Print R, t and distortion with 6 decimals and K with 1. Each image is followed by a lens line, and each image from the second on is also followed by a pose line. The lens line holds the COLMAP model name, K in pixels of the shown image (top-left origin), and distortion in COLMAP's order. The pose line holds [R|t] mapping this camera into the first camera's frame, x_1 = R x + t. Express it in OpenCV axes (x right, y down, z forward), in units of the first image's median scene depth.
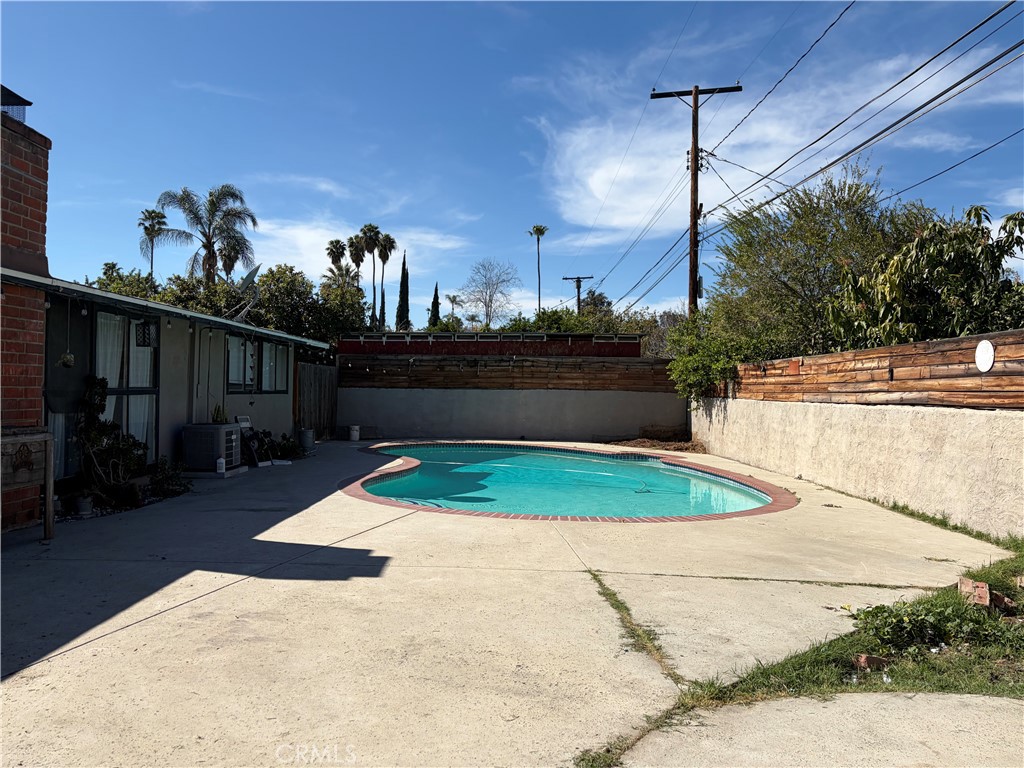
lens RADIAL K [[780.1, 0, 508.7], [0, 780.1, 386.9], [0, 0, 1]] dist [0.089563, -0.106879]
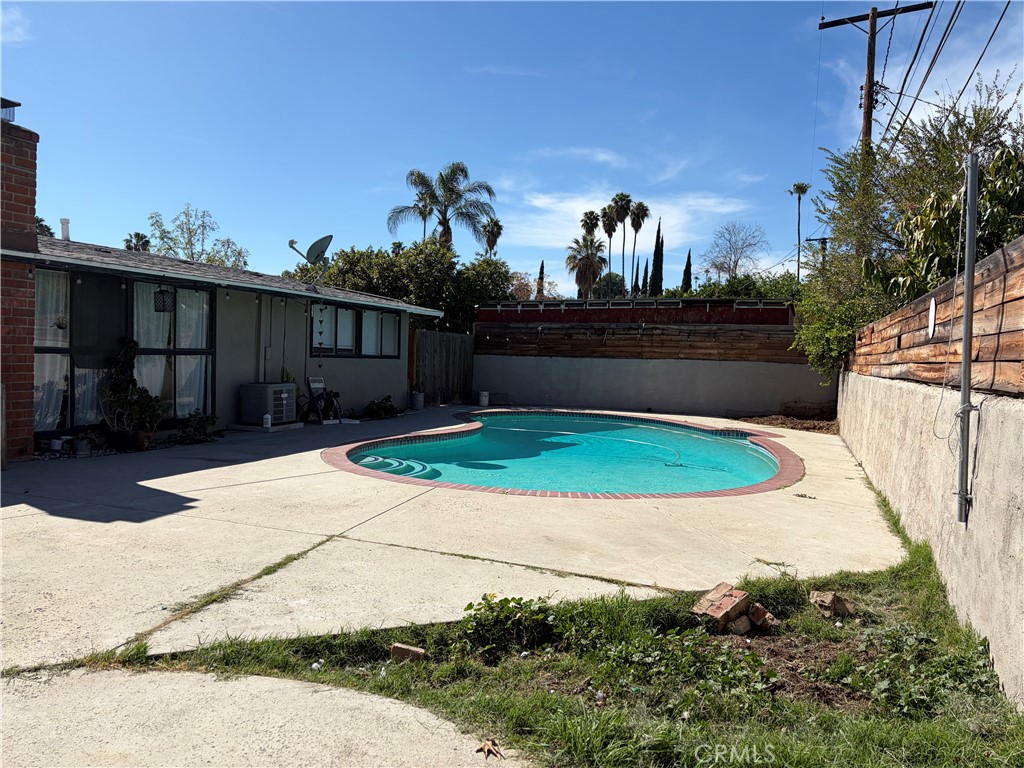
lens RADIAL K [[780.1, 0, 508.7], [0, 780.1, 386.9], [0, 0, 1]] dist [0.089563, -0.106879]
pose [[0.940616, 0.027678, -0.338341, 0.177758], [-0.014976, 0.999084, 0.040095, 0.001595], [0.339141, -0.032647, 0.940169, 0.043528]]
